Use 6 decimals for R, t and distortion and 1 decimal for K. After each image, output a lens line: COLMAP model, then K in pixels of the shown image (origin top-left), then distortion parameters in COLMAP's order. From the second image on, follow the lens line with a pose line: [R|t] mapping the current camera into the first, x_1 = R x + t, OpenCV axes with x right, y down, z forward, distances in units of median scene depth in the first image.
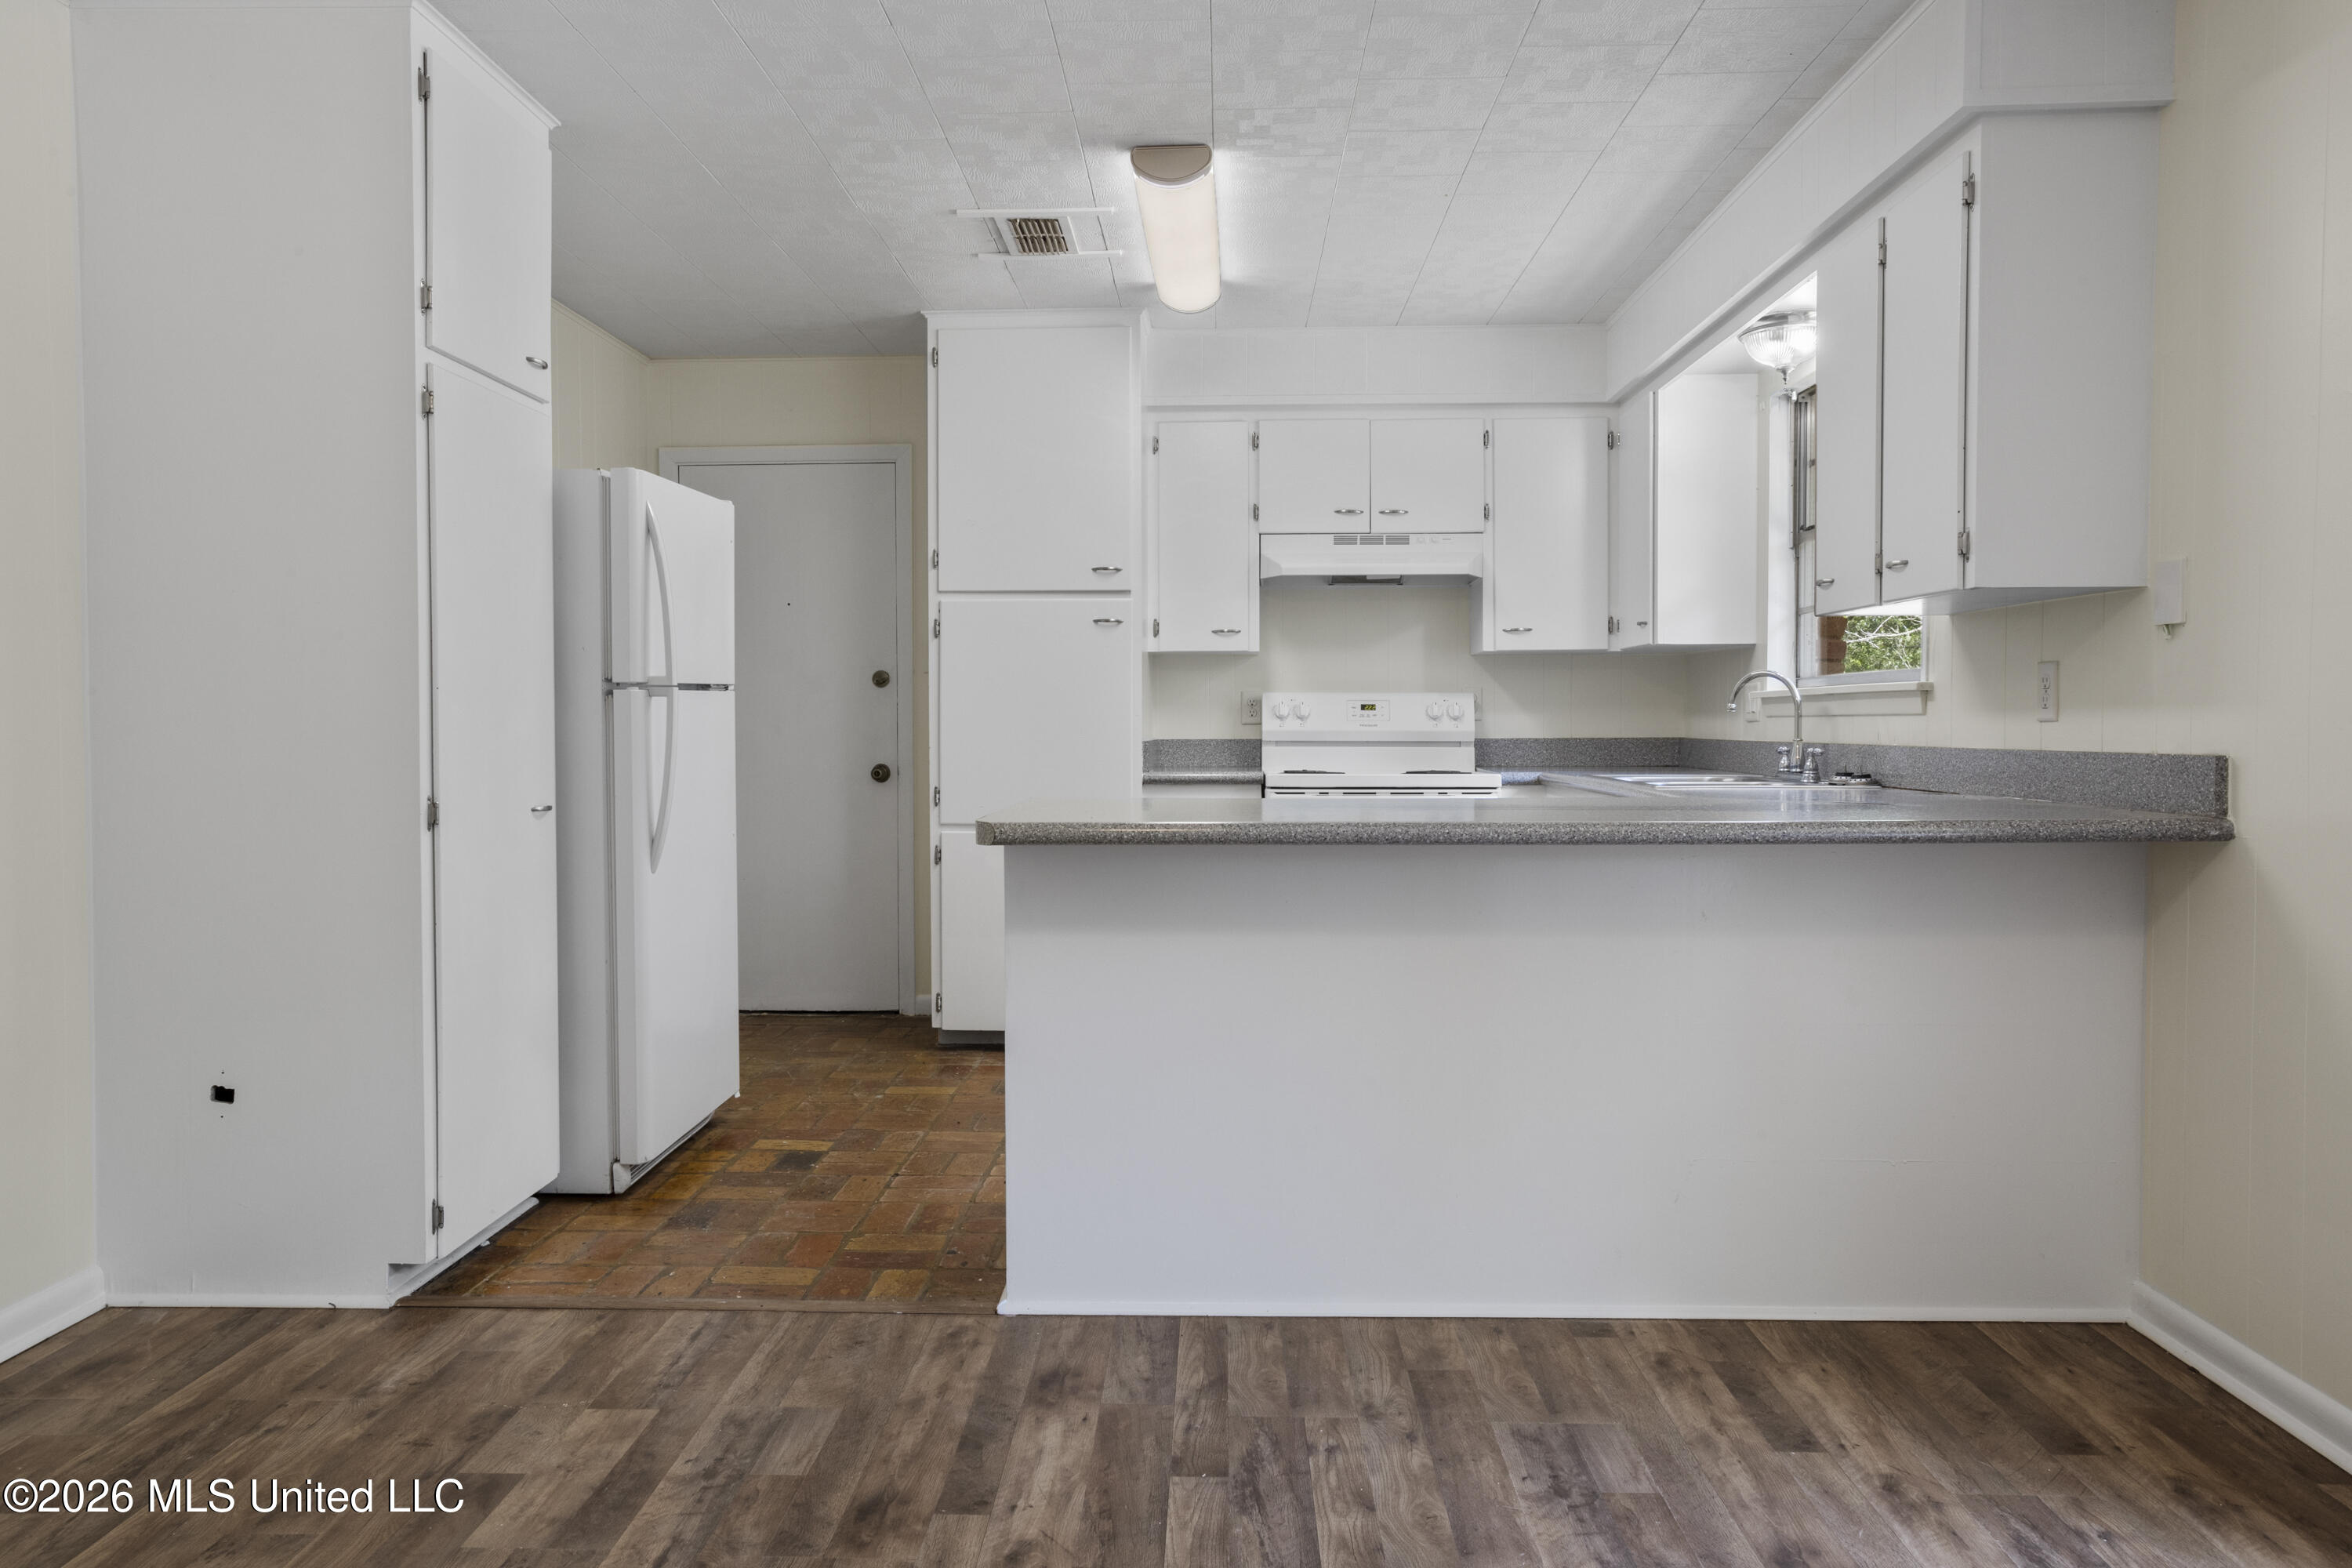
lens RADIAL K [[1635.9, 0, 1169.3], [0, 1635.9, 765.6], [0, 0, 1]] dist [-0.005345, 0.016748]
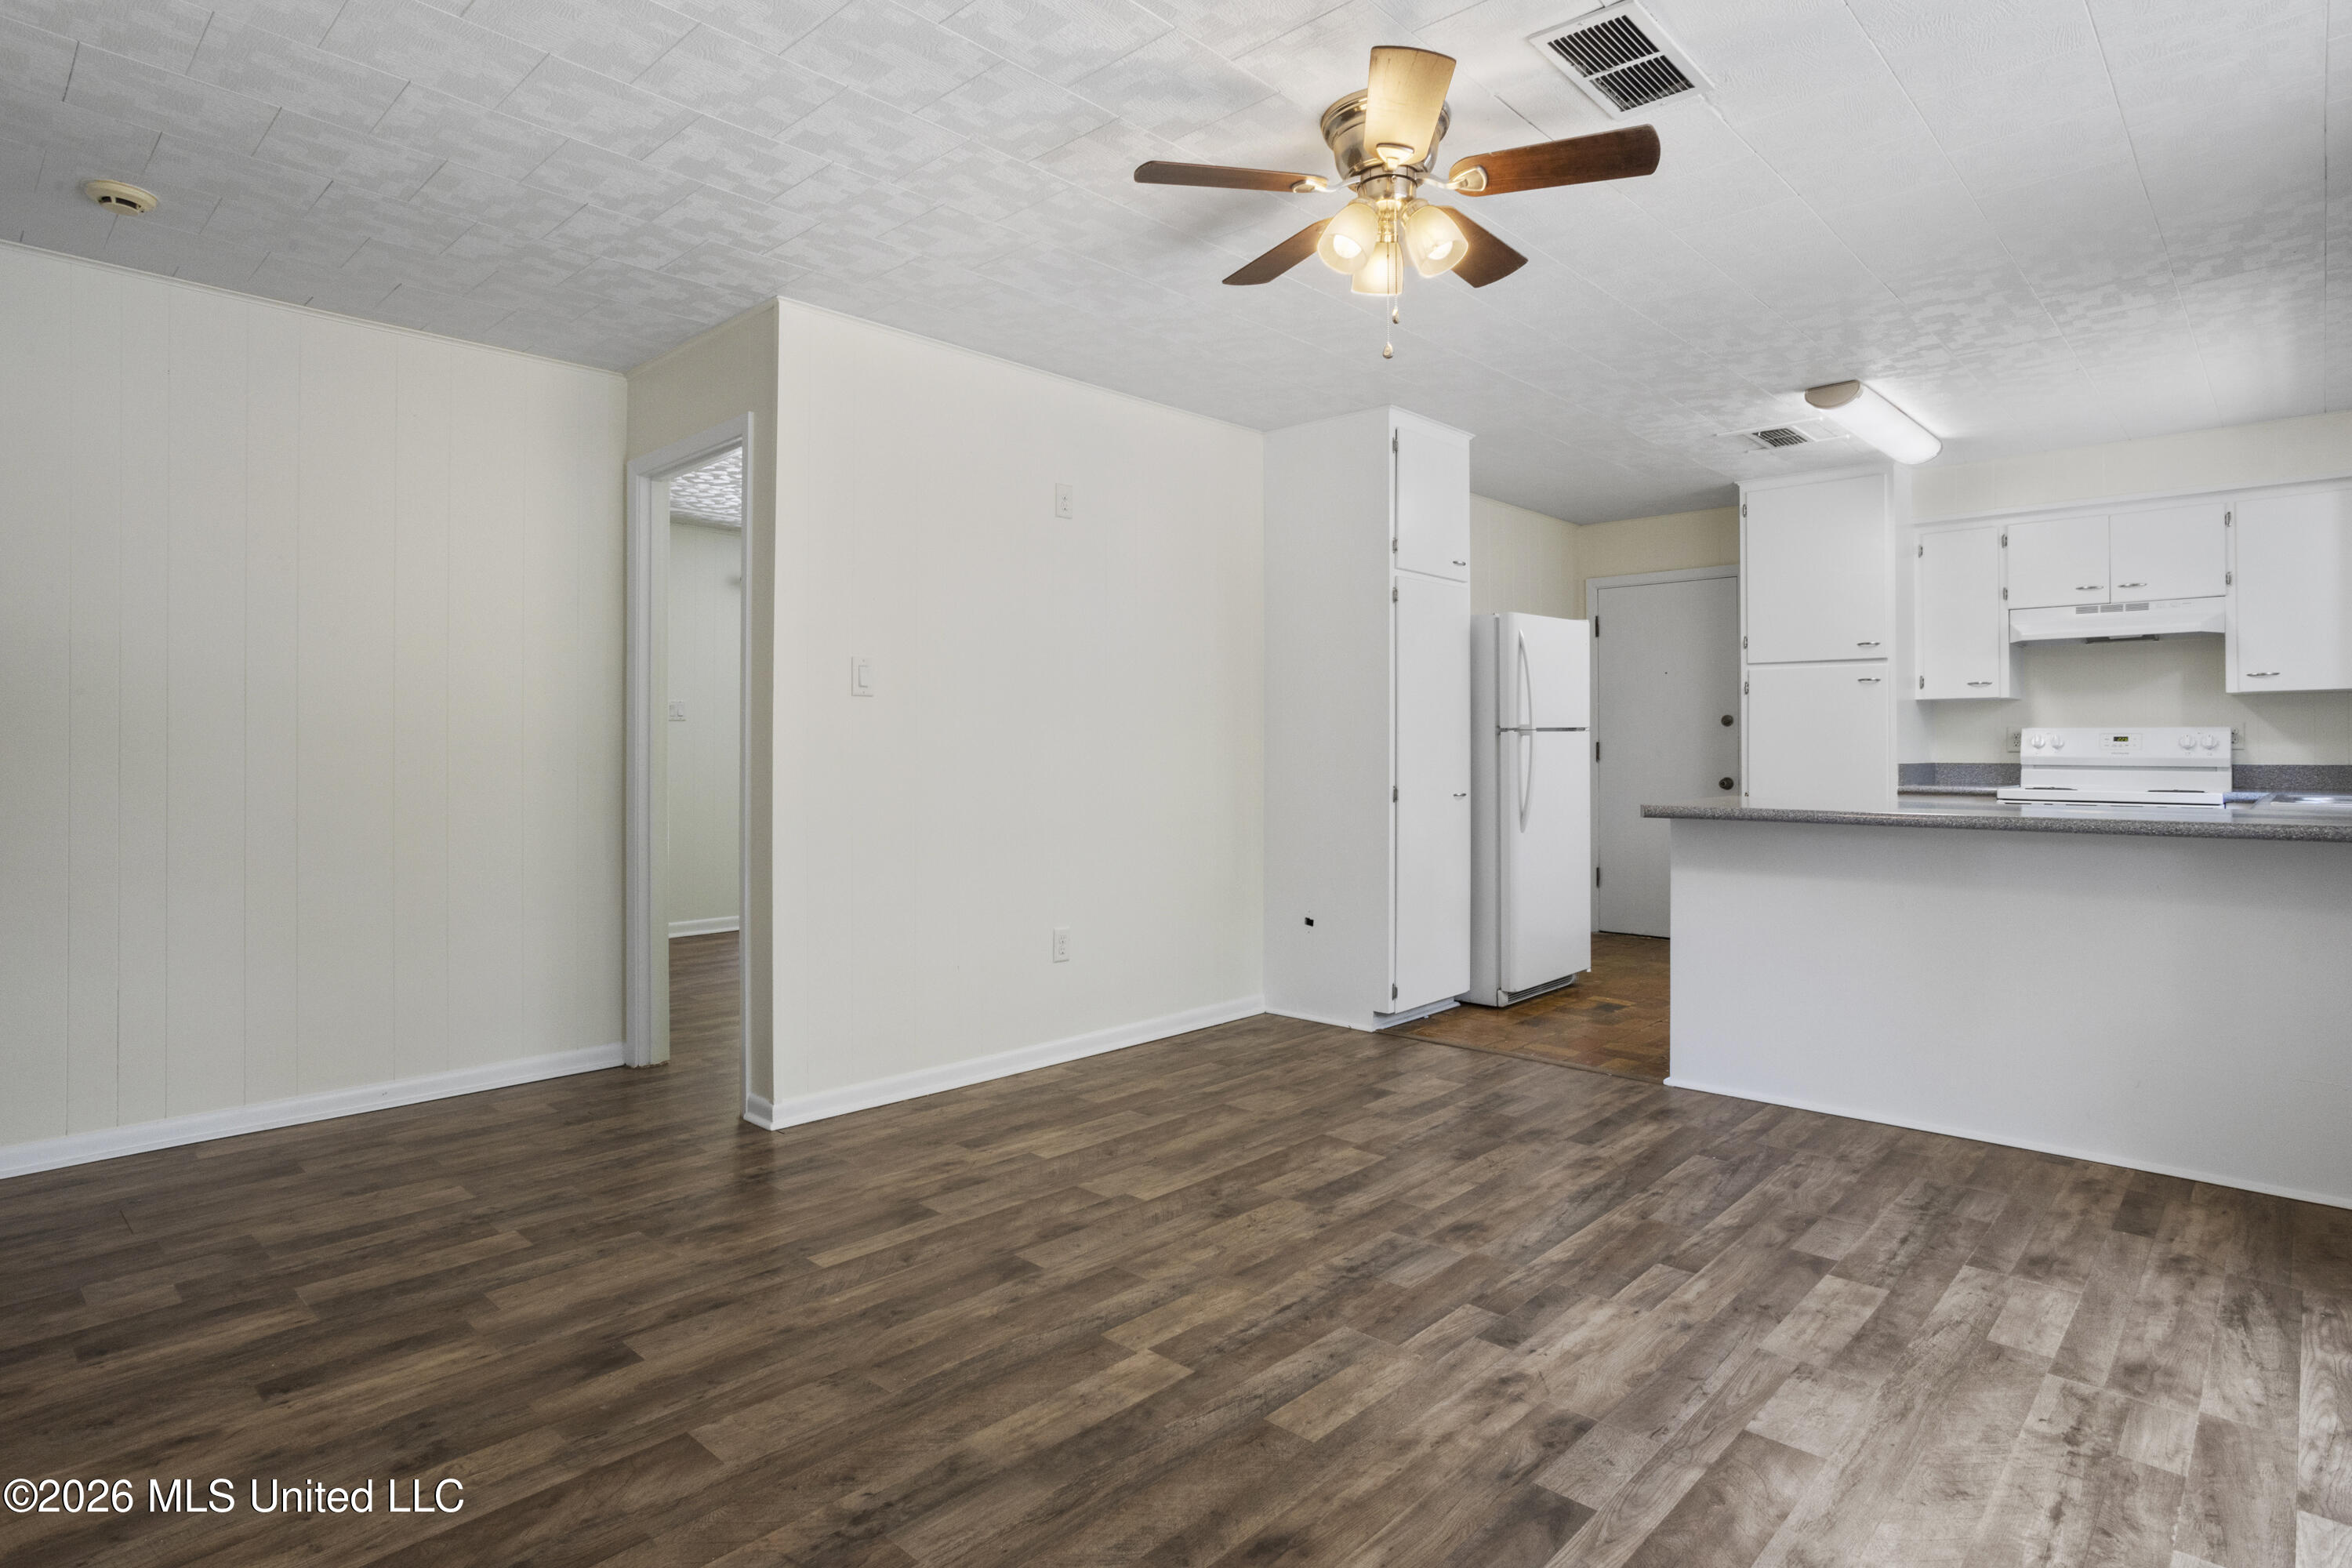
lens RADIAL K [[1251.2, 0, 1183.1], [0, 1251.2, 740.6], [0, 0, 1]] dist [-0.020582, 0.008304]
pose [[0.756413, -0.001371, -0.654093, 0.350429], [-0.019489, 0.999507, -0.024632, 0.005543], [0.653804, 0.031380, 0.756013, -0.340191]]
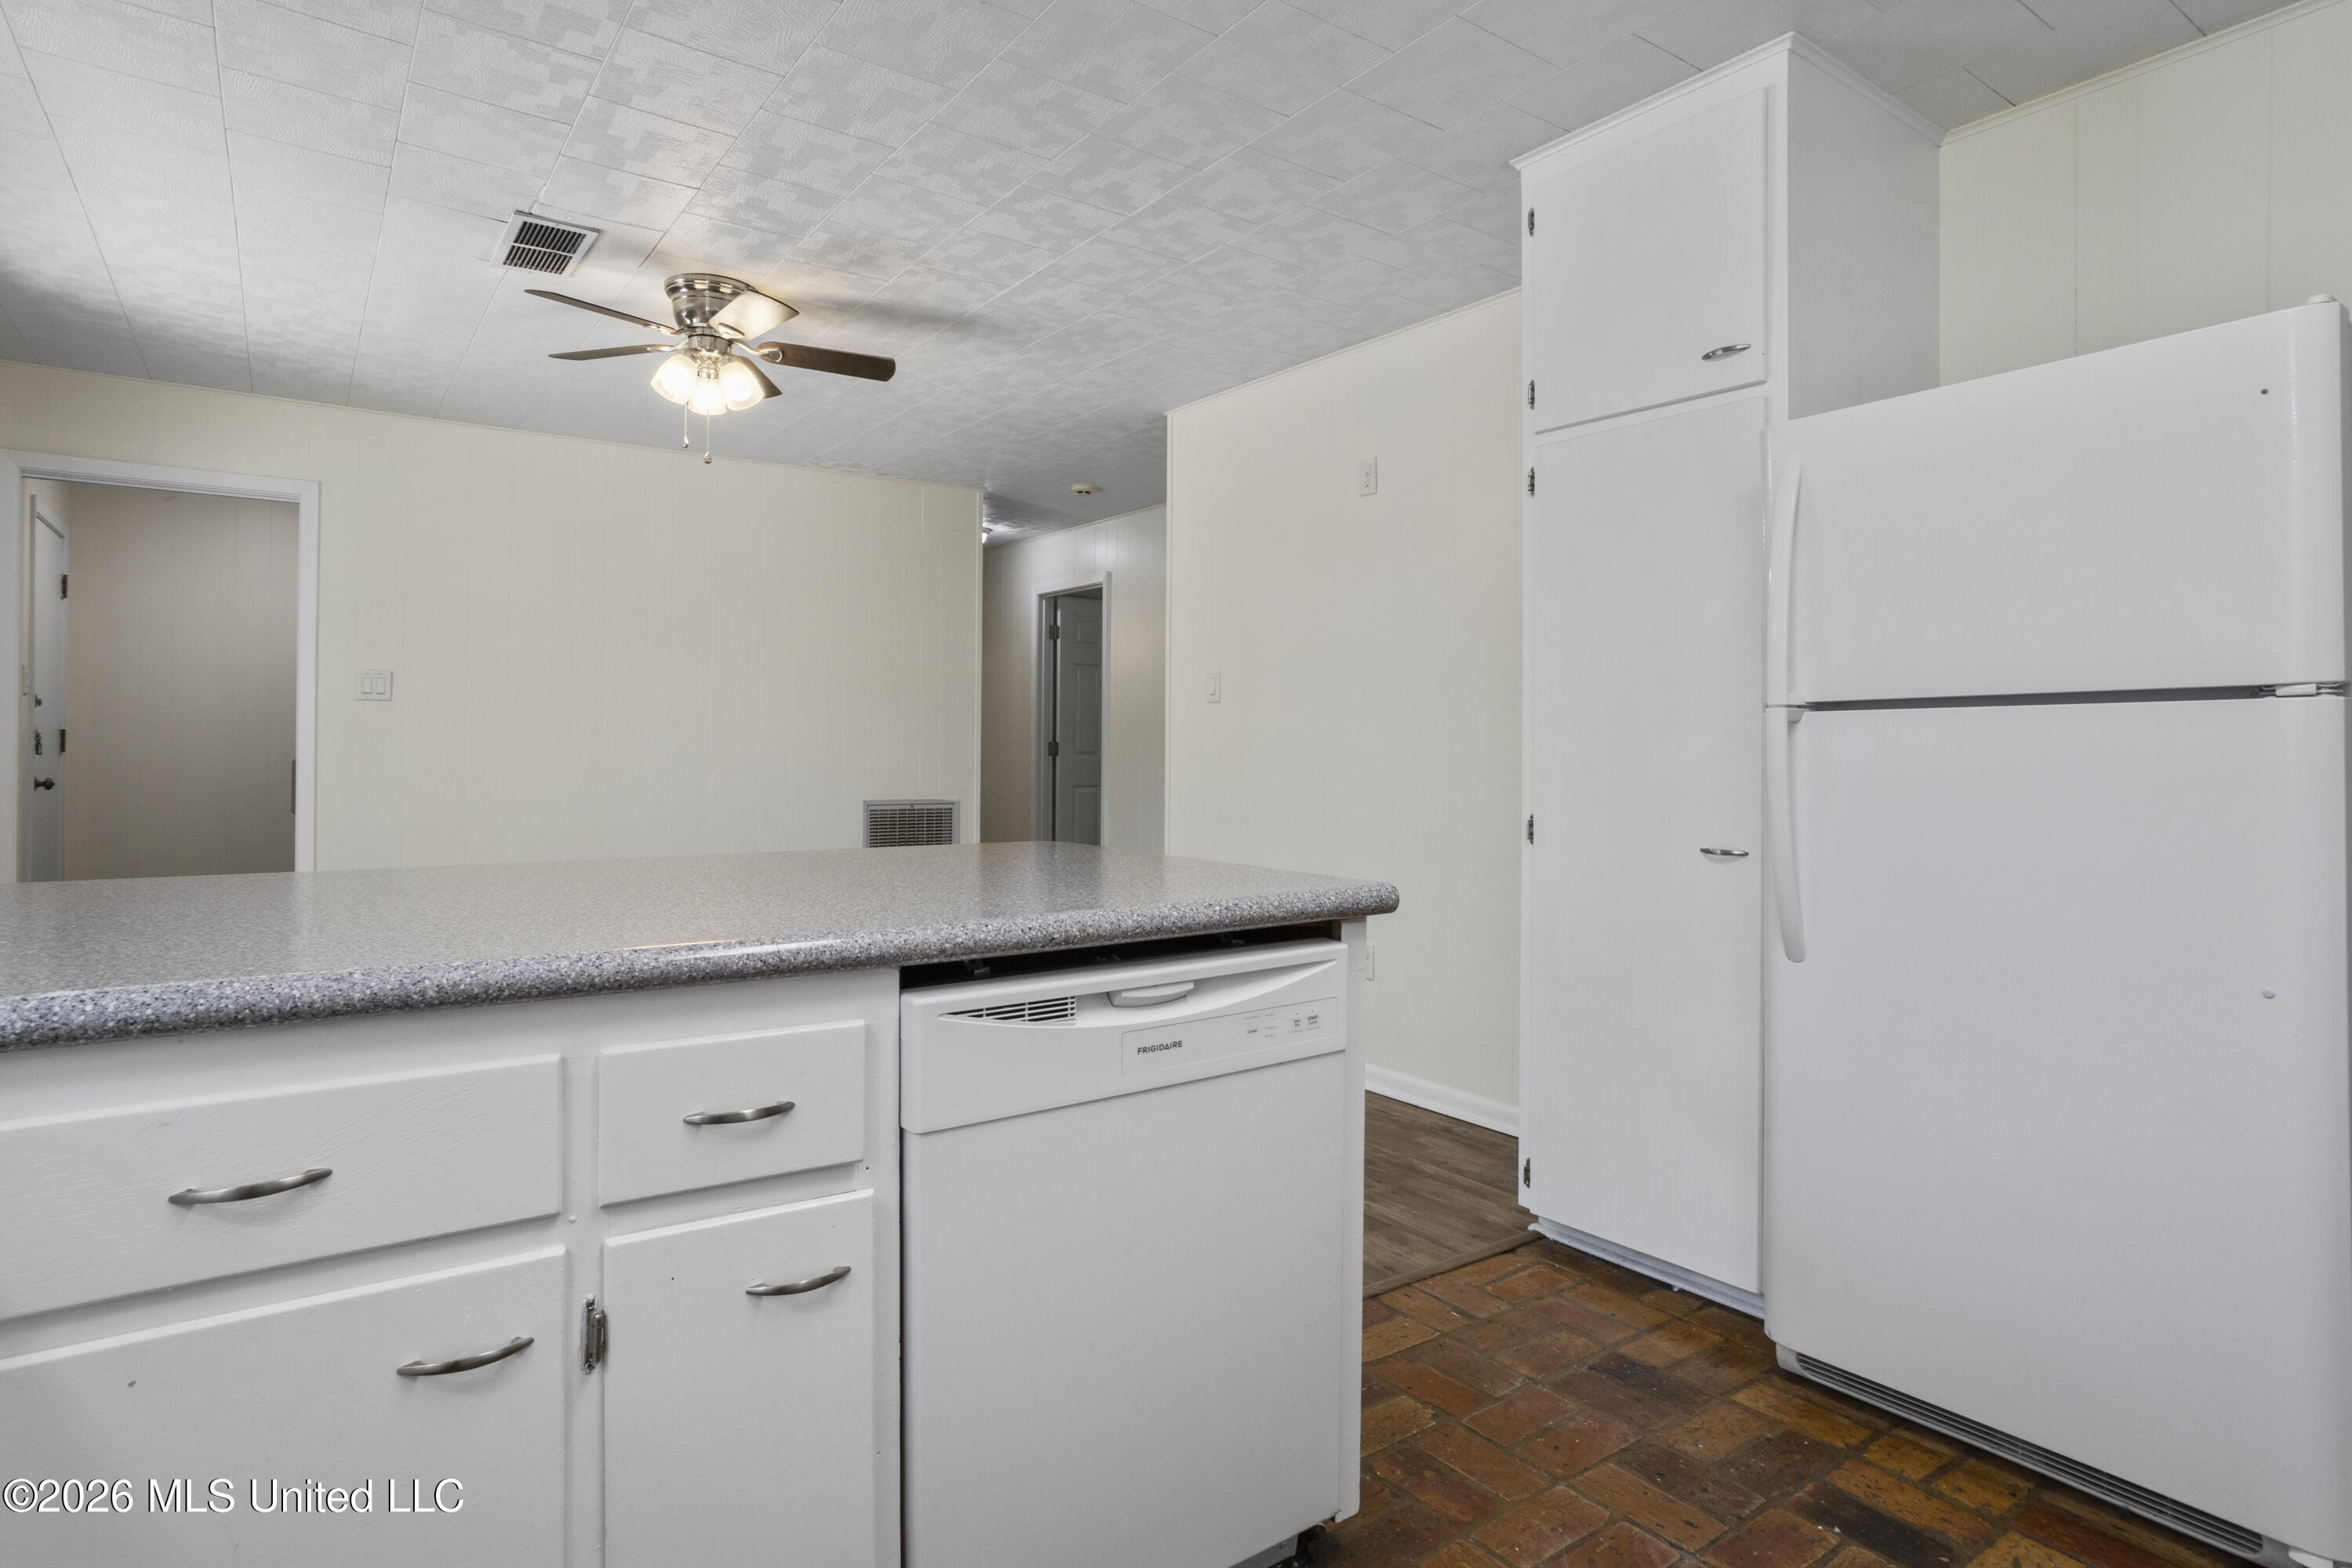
lens RADIAL K [[1261.1, 0, 1166.6], [0, 1261.1, 751.3], [0, 0, 1]] dist [-0.021377, 0.000187]
pose [[-0.794755, 0.000707, -0.606930, 0.282796], [-0.021733, 0.999325, 0.029623, -0.043968], [0.606541, 0.036734, -0.794203, 1.444390]]
